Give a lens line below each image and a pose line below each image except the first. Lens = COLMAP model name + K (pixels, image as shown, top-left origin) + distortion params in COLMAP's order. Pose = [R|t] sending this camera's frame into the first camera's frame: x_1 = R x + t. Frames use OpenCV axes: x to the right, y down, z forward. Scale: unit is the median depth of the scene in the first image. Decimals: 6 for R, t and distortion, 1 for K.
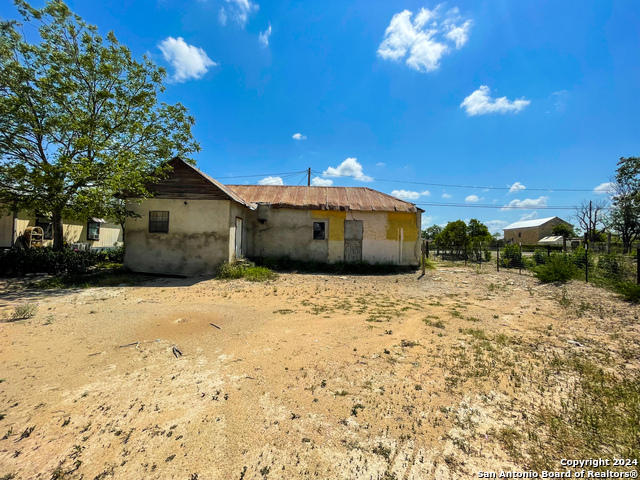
lens RADIAL K [[252.6, 0, 320.0], [0, 252.6, 240.0], [0, 0, 1]] dist [-0.010928, -0.000081]
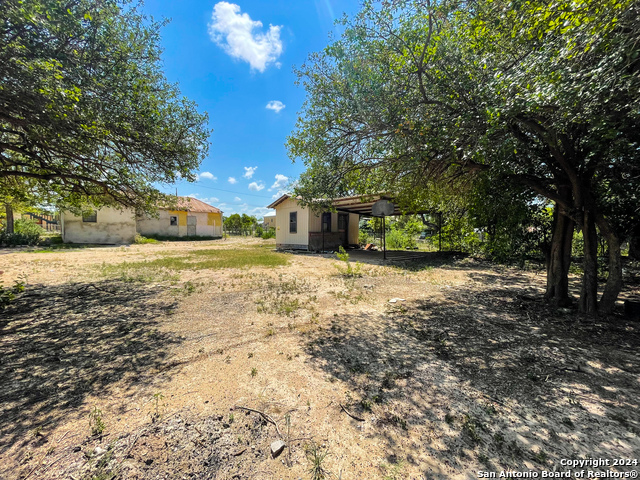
lens RADIAL K [[252.6, 0, 320.0], [0, 252.6, 240.0], [0, 0, 1]] dist [-0.010928, -0.000081]
pose [[0.673080, -0.043296, 0.738301, -0.698448], [-0.008044, 0.997797, 0.065847, -0.025719], [-0.739526, -0.050259, 0.671249, -1.192716]]
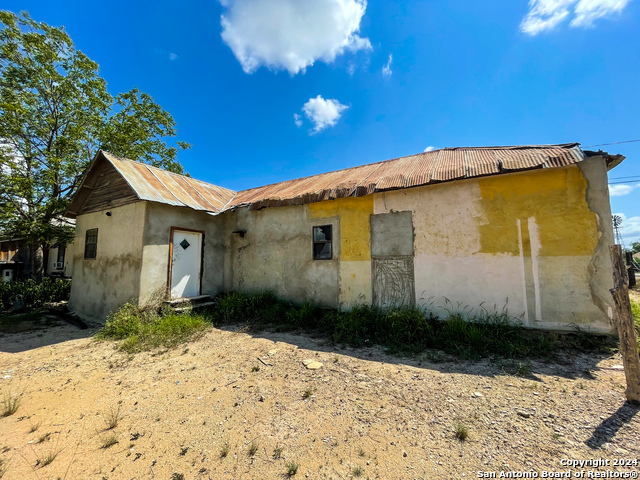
lens RADIAL K [[252.6, 0, 320.0], [0, 252.6, 240.0], [0, 0, 1]] dist [-0.010928, -0.000081]
pose [[0.869467, -0.074010, -0.488416, 0.238261], [0.032369, 0.995124, -0.093170, 0.005354], [0.492930, 0.065198, 0.867623, 0.561877]]
